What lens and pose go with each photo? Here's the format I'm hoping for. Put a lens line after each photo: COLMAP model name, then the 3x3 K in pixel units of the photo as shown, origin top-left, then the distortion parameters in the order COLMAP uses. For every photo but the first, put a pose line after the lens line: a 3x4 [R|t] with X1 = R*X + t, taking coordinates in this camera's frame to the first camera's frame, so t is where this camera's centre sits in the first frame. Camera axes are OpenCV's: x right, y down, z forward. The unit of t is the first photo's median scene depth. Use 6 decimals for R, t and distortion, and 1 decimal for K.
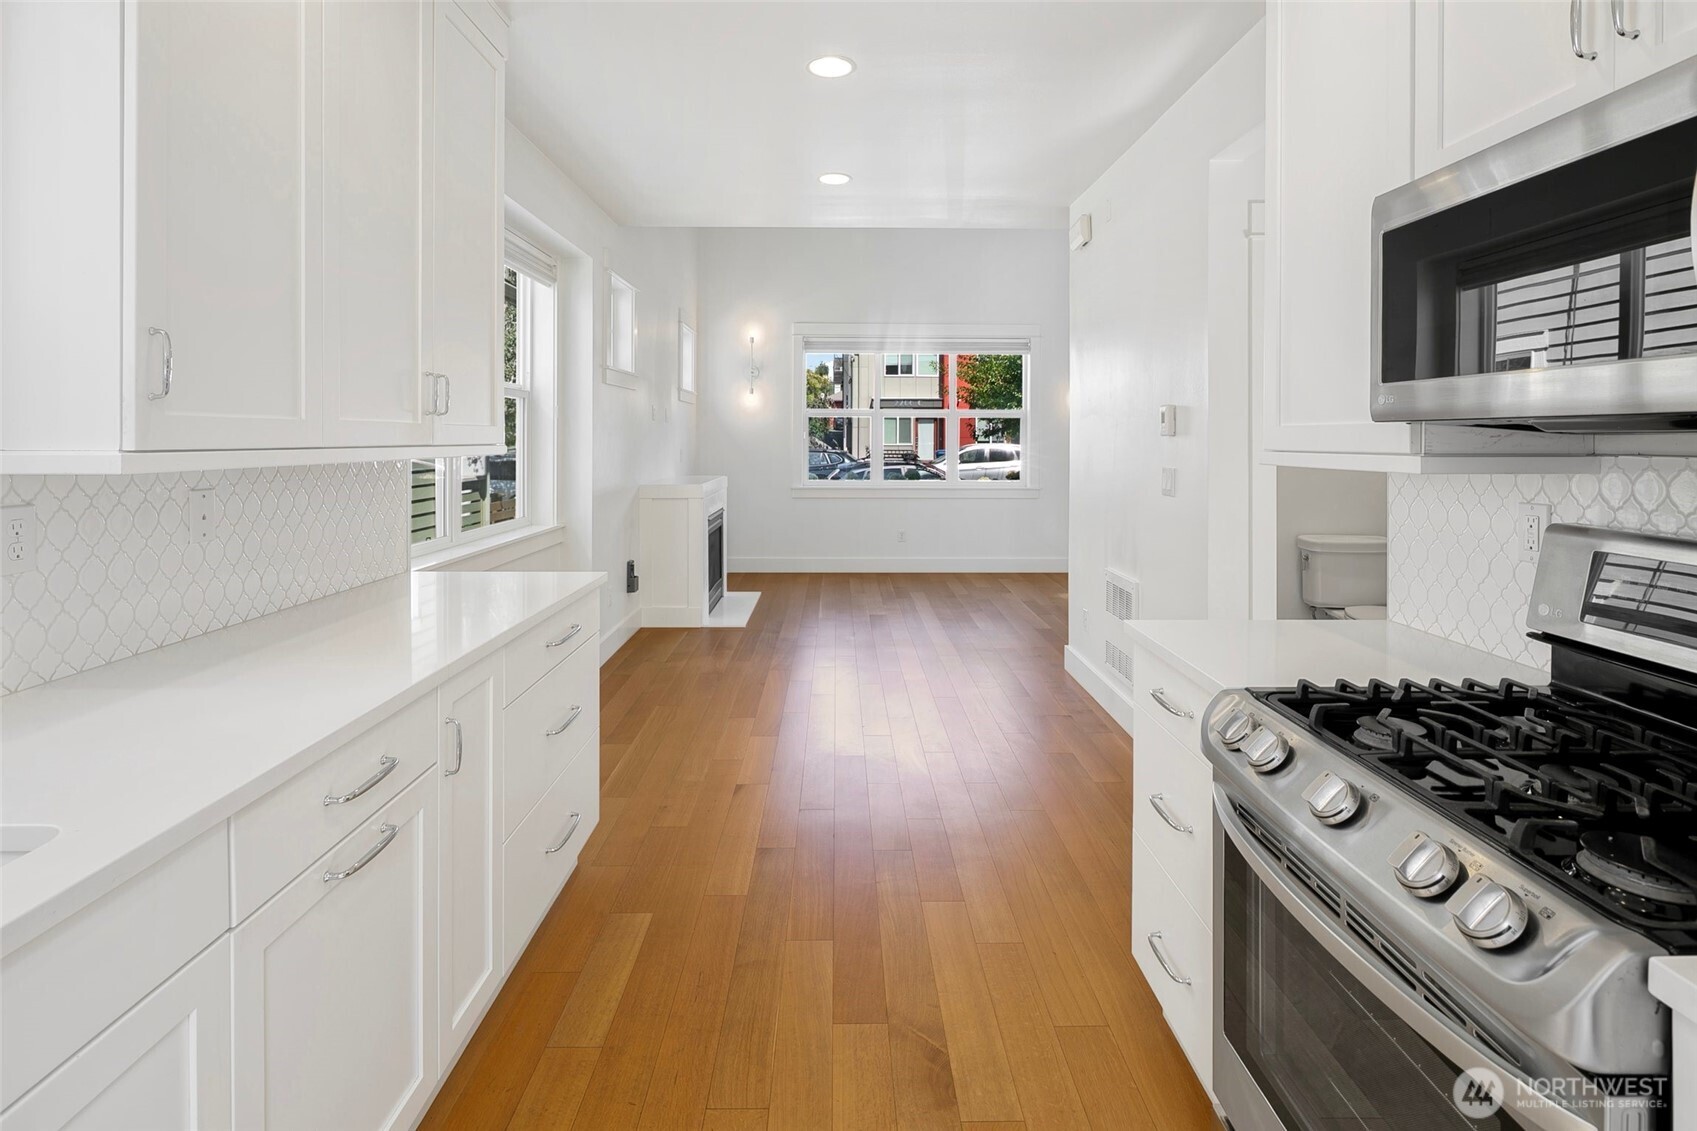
lens RADIAL K [[826.8, 0, 850.9], [0, 826.8, 419.6], [0, 0, 1]] dist [-0.000924, -0.001490]
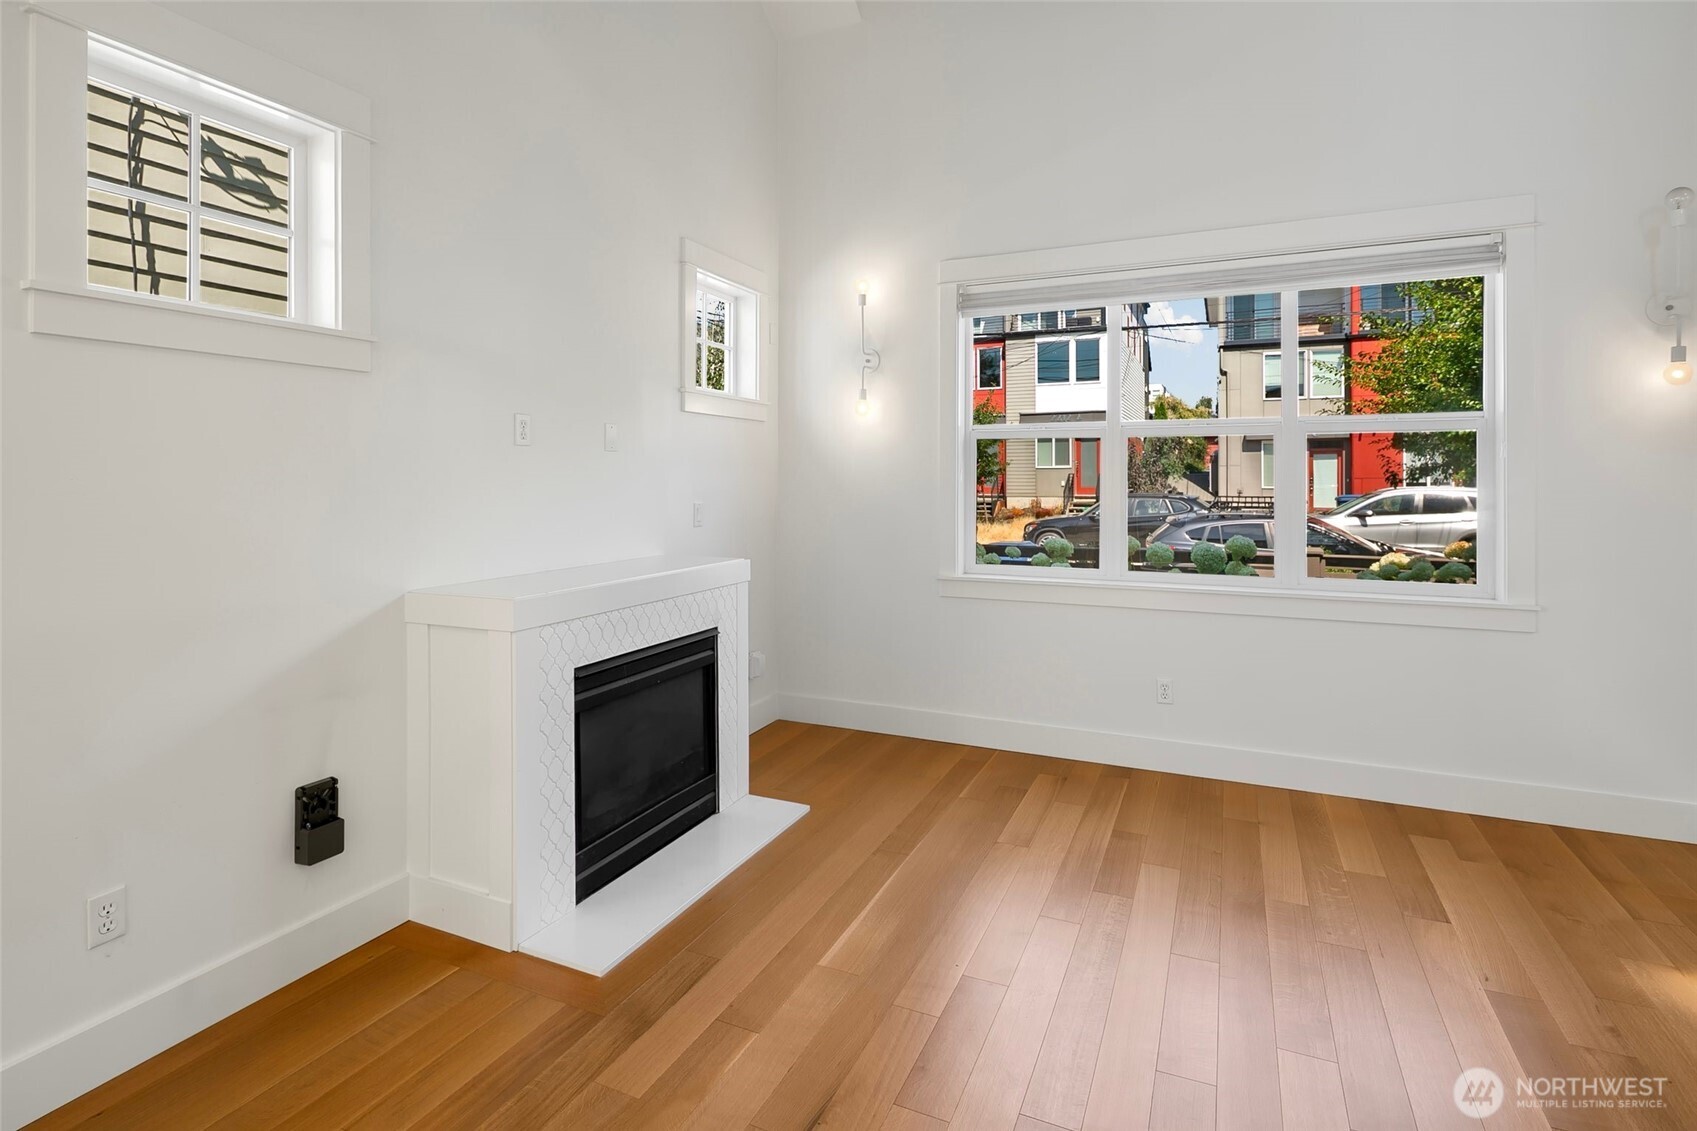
lens RADIAL K [[828.9, 0, 846.6], [0, 828.9, 476.9], [0, 0, 1]] dist [0.006282, -0.006524]
pose [[0.901351, -0.004728, -0.433063, 0.046984], [0.012756, 0.999796, 0.015633, 0.004680], [0.432901, -0.019615, 0.901228, 0.229100]]
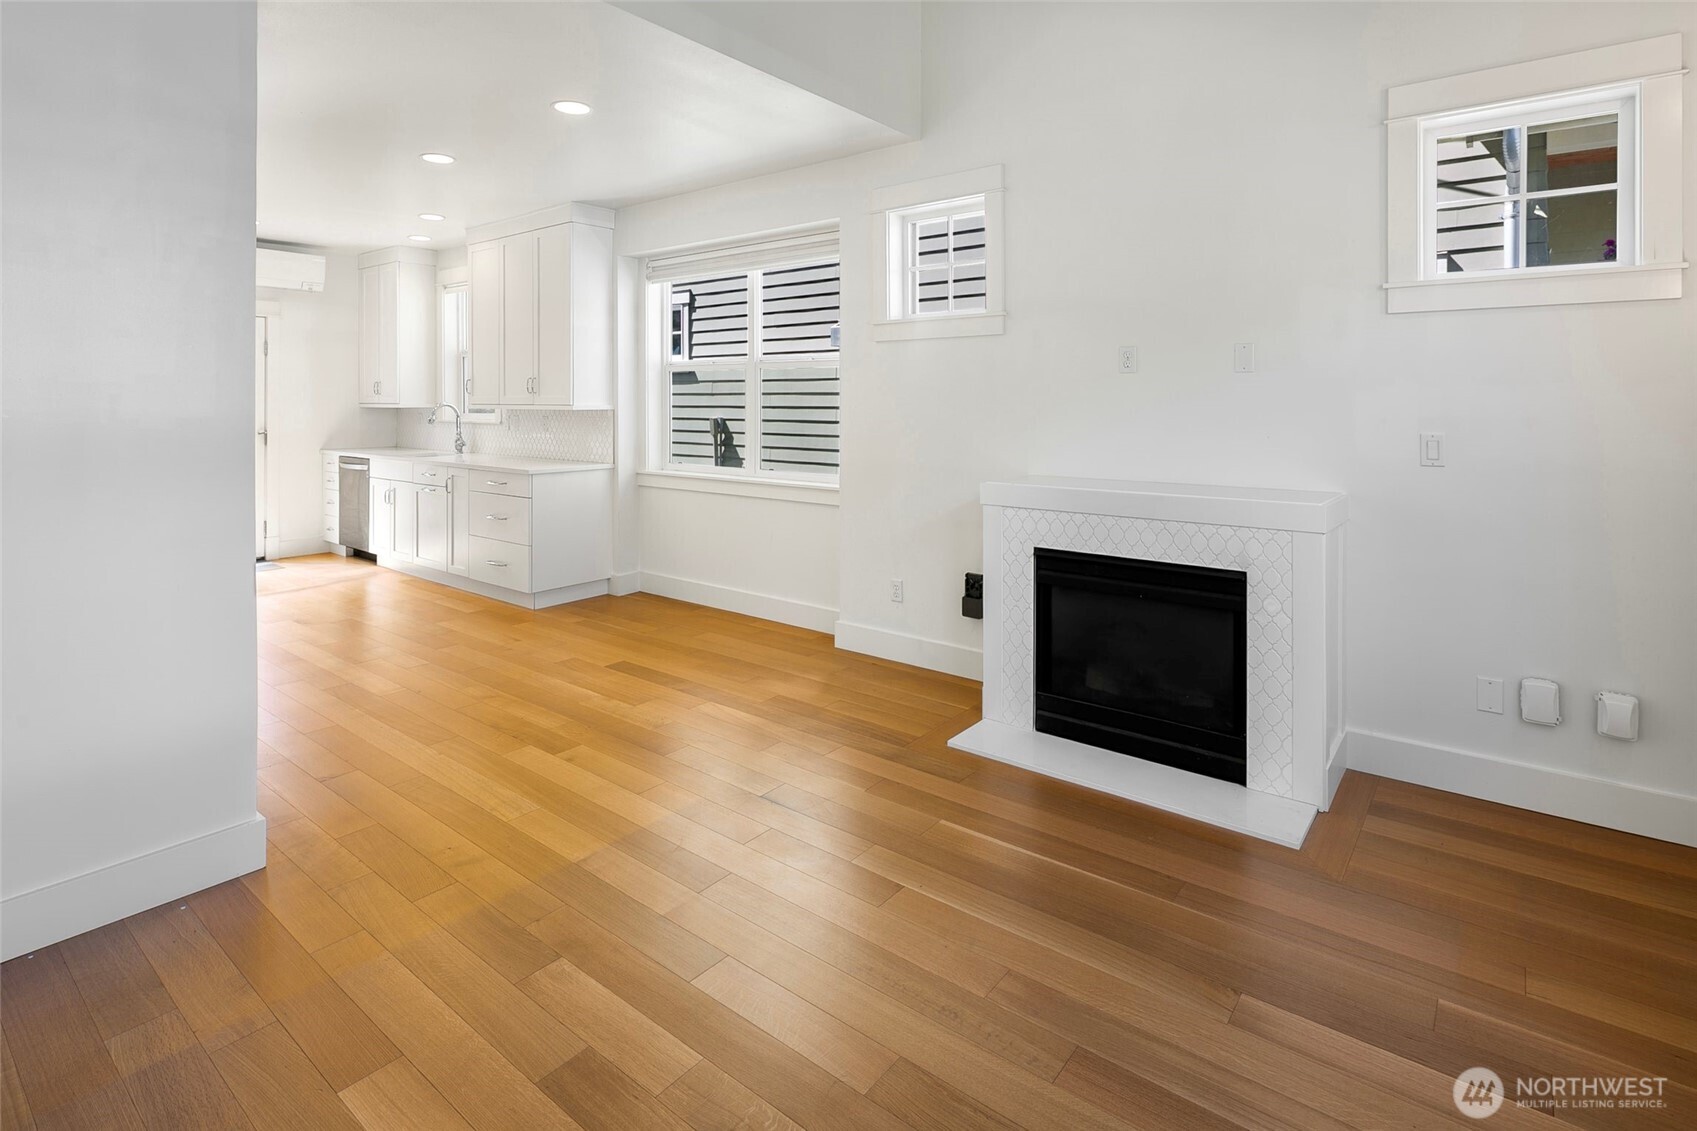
lens RADIAL K [[841.4, 0, 851.2], [0, 841.4, 400.2], [0, 0, 1]] dist [0.002495, -0.000055]
pose [[-0.632006, -0.000861, -0.774963, 0.114715], [0.013975, 0.999824, -0.012507, 0.008462], [0.774837, -0.018735, -0.631883, 0.426704]]
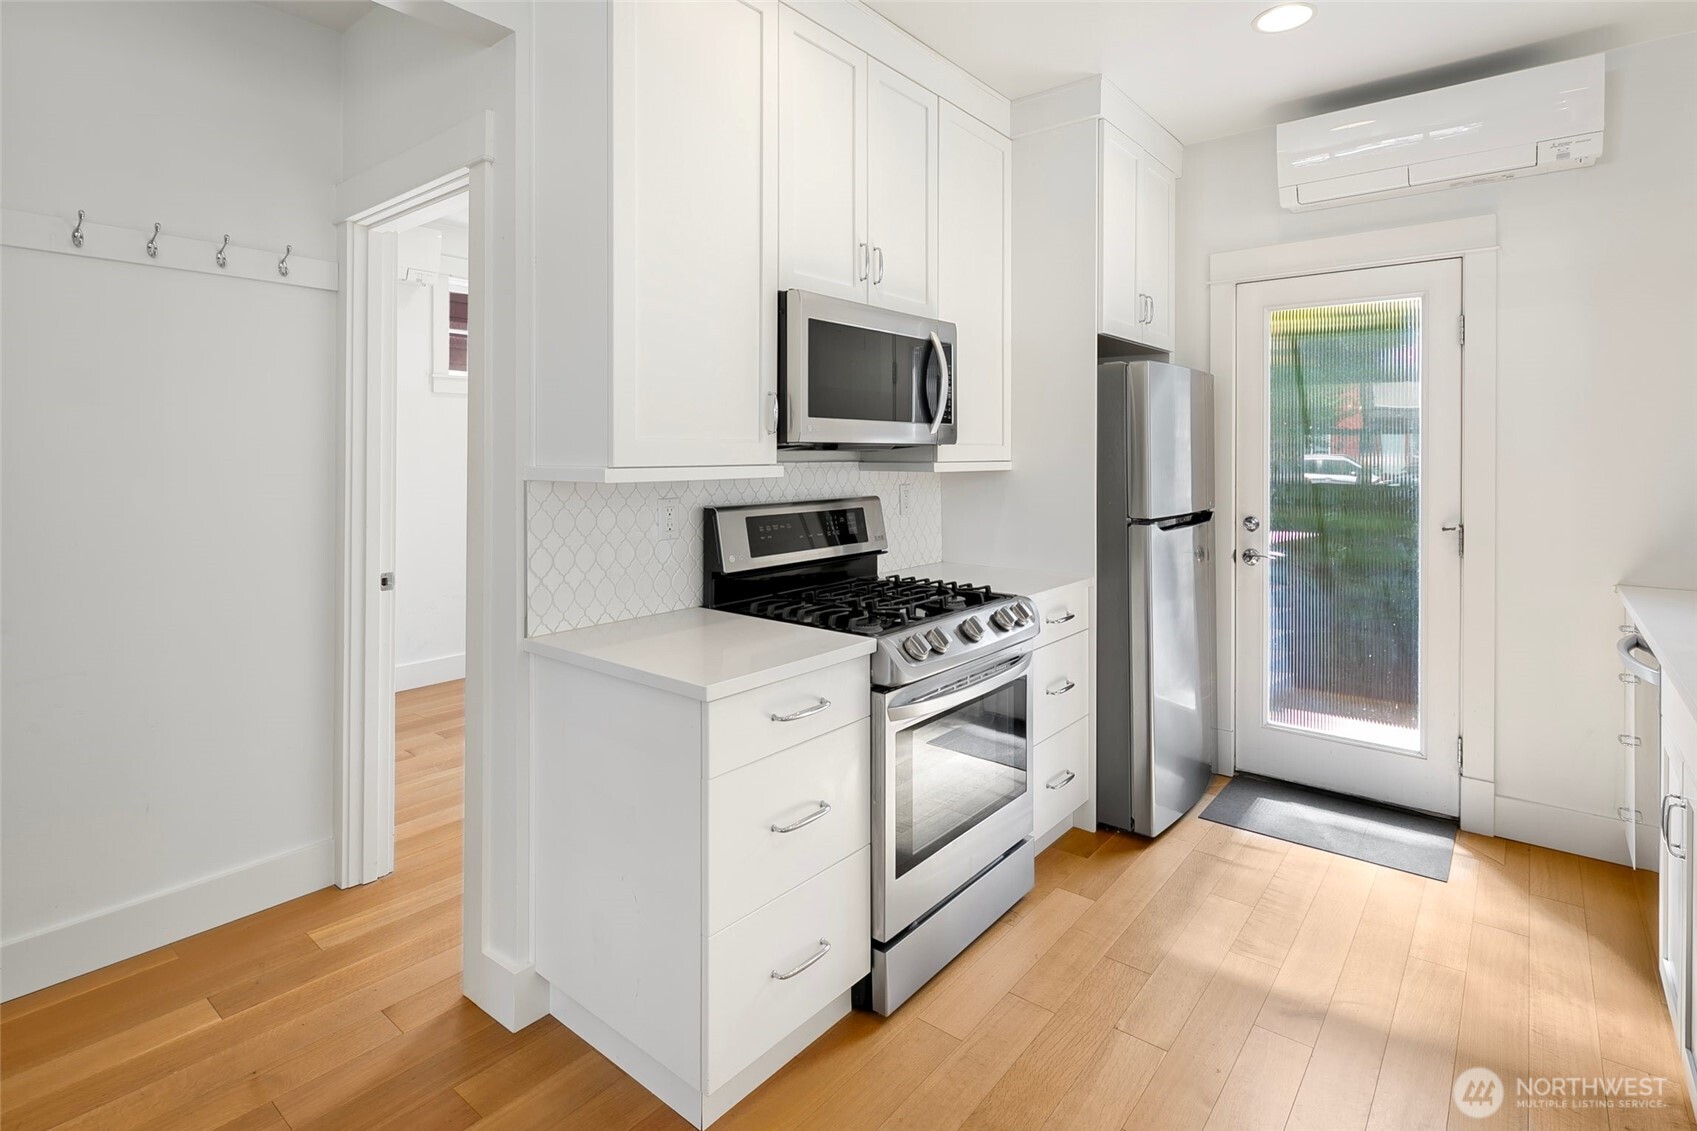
lens RADIAL K [[832.5, 0, 854.0], [0, 832.5, 449.2], [0, 0, 1]] dist [-0.001878, 0.000190]
pose [[-0.765732, 0.000512, 0.643160, -0.031055], [-0.014166, 0.999744, -0.017662, 0.003885], [-0.643004, -0.022636, -0.765528, 0.170919]]
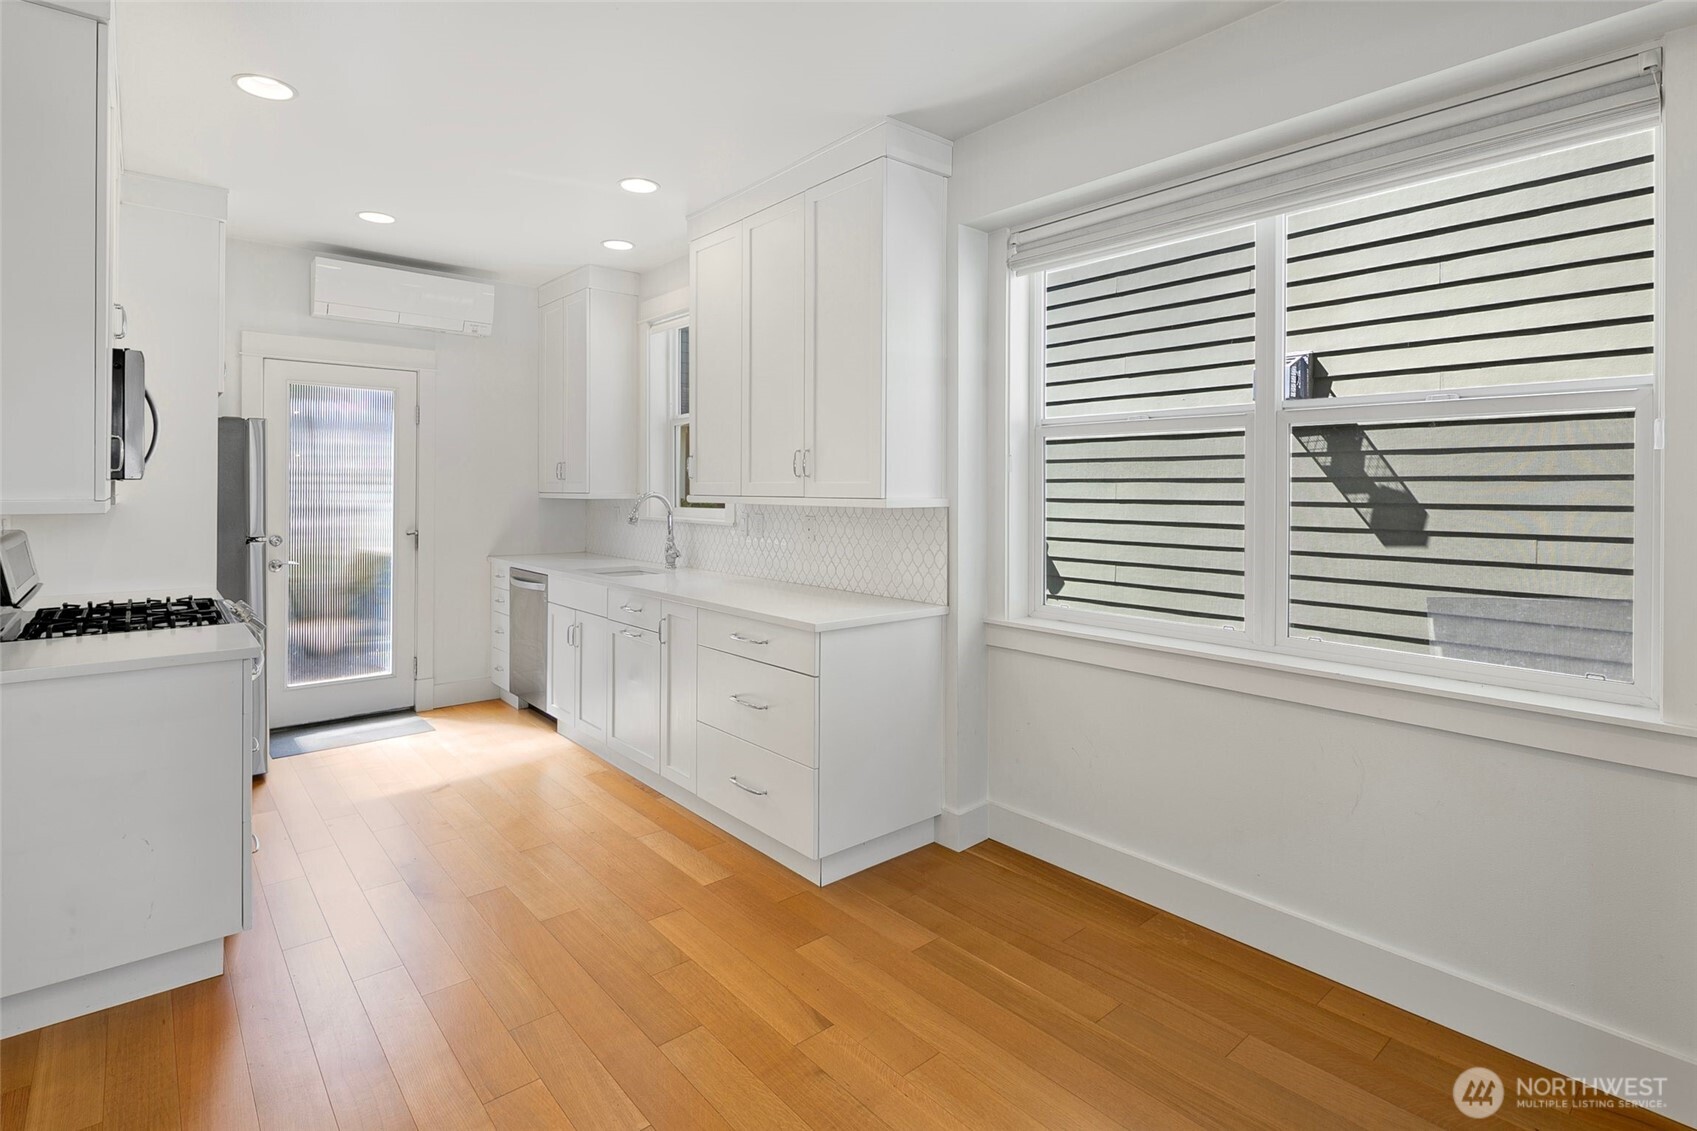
lens RADIAL K [[823.5, 0, 844.8], [0, 823.5, 489.8], [0, 0, 1]] dist [0.002616, -0.000537]
pose [[-0.771324, -0.004488, -0.636427, 0.047877], [0.006726, 0.999862, -0.015203, 0.005639], [0.636407, -0.016007, -0.771187, 0.269845]]
